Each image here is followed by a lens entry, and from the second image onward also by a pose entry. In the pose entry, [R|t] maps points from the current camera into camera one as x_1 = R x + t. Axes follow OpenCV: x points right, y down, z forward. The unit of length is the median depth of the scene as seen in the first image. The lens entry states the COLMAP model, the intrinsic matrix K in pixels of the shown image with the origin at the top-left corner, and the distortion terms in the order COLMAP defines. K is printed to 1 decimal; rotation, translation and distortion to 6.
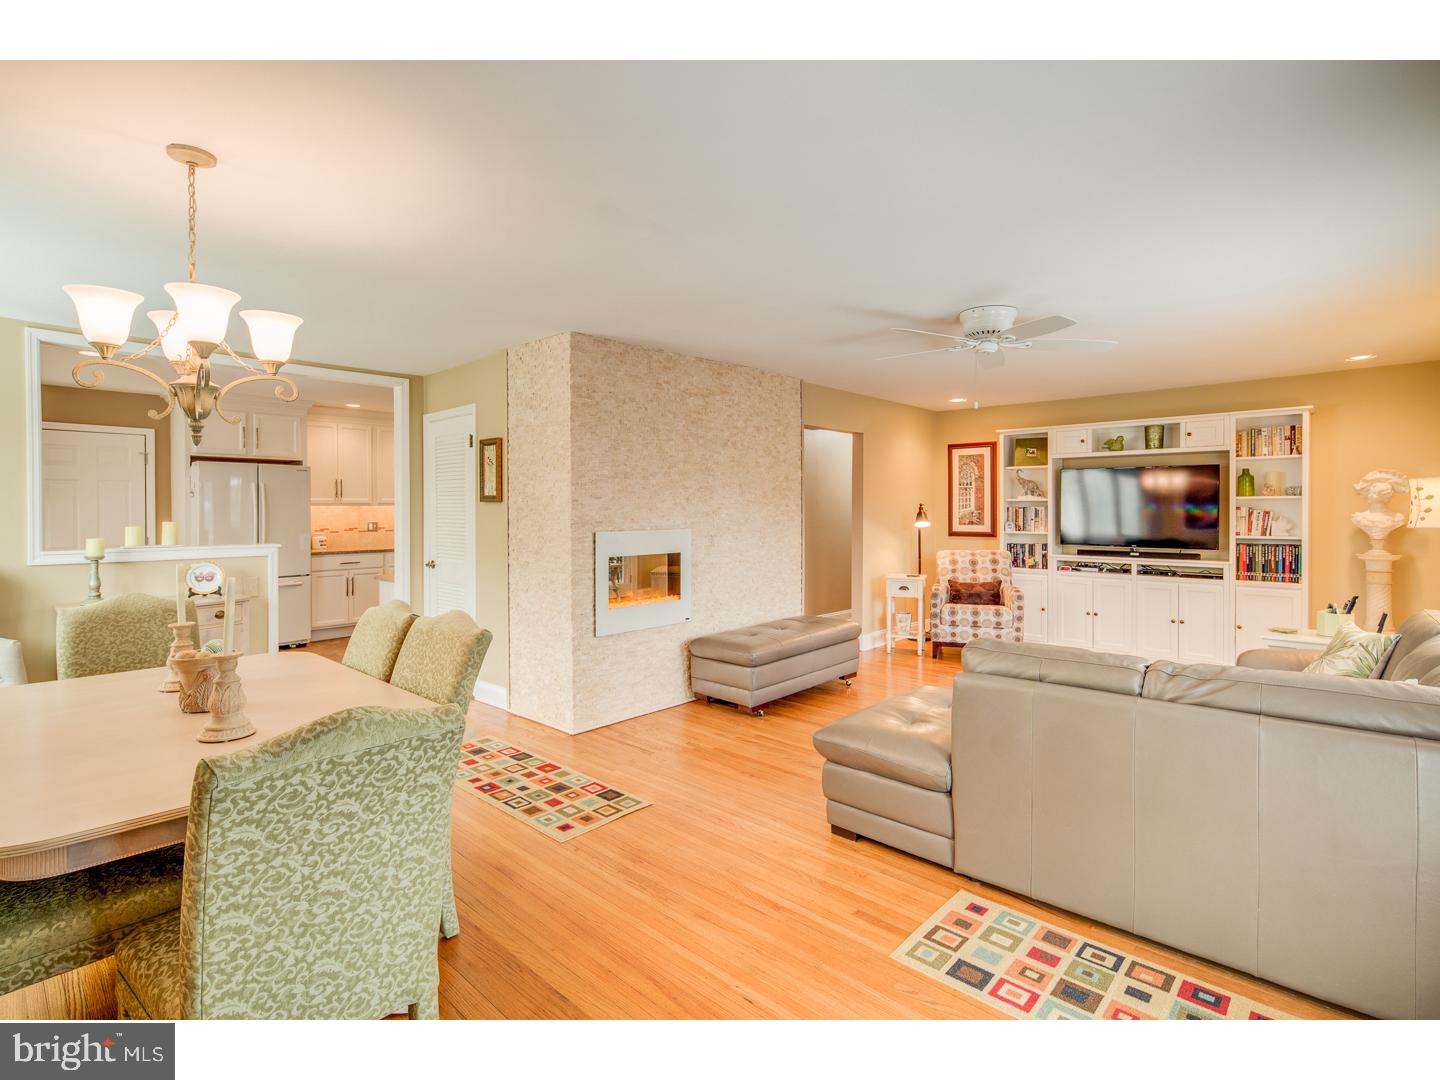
lens RADIAL K [[698.3, 0, 714.3], [0, 698.3, 509.7], [0, 0, 1]] dist [0.002343, -0.001620]
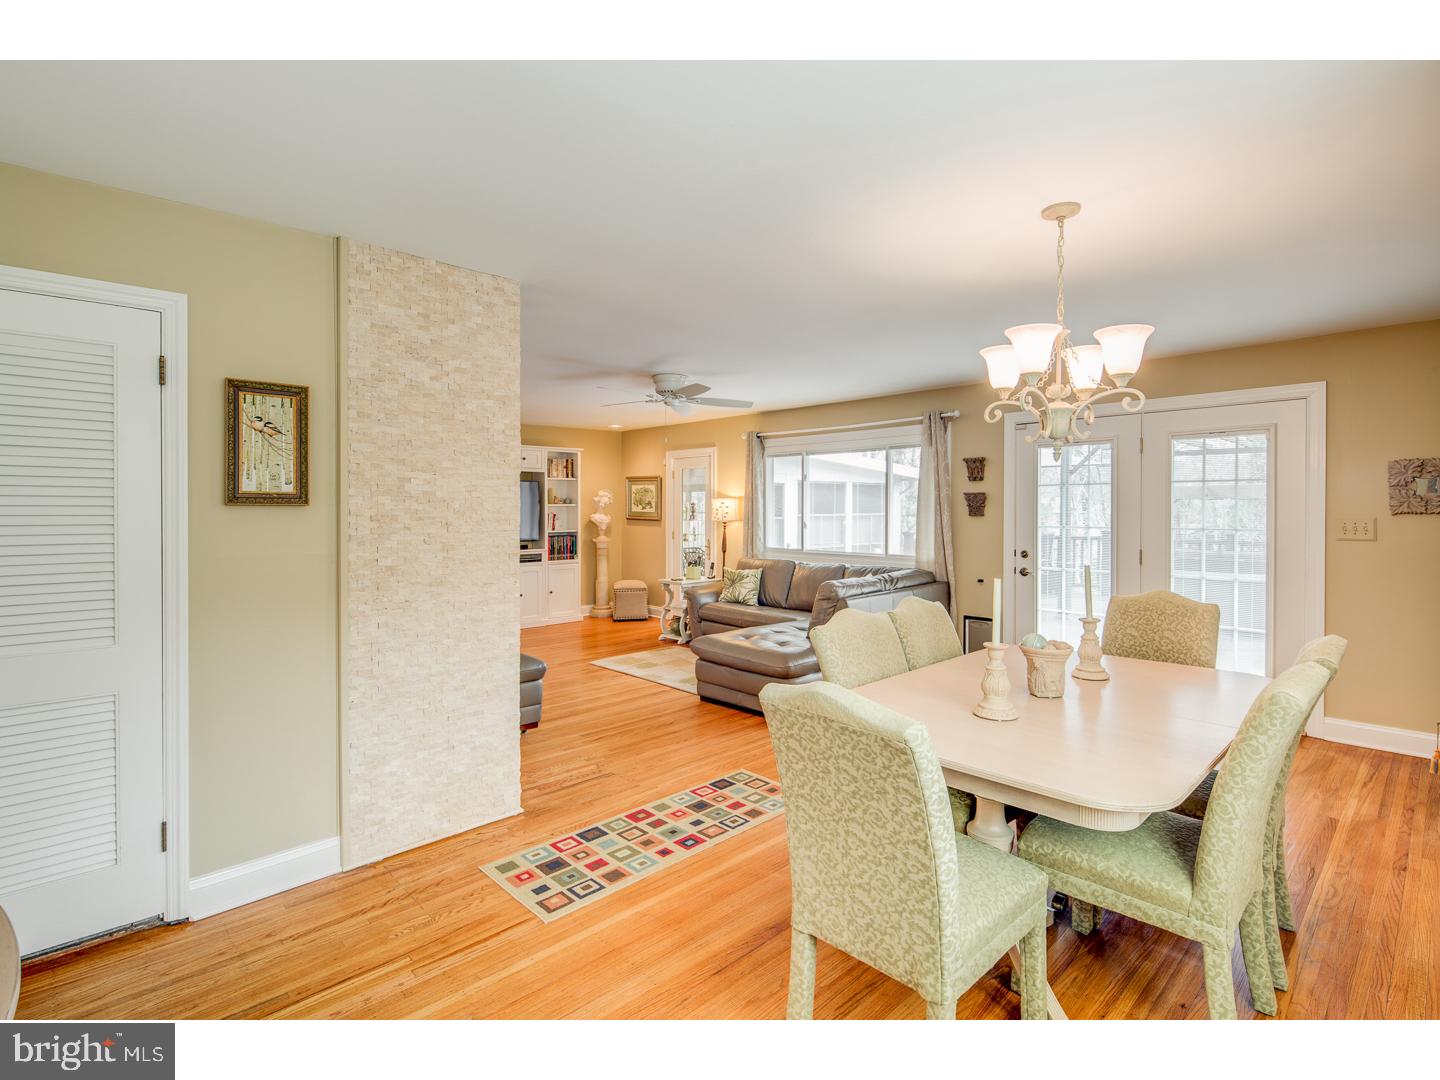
lens RADIAL K [[698.3, 0, 730.6], [0, 698.3, 513.0], [0, 0, 1]] dist [0.002343, -0.001620]
pose [[0.051433, -0.004396, 0.998667, -0.768871], [0.003115, 0.999986, 0.004241, -0.005683], [-0.998672, 0.002892, 0.051446, 0.592228]]
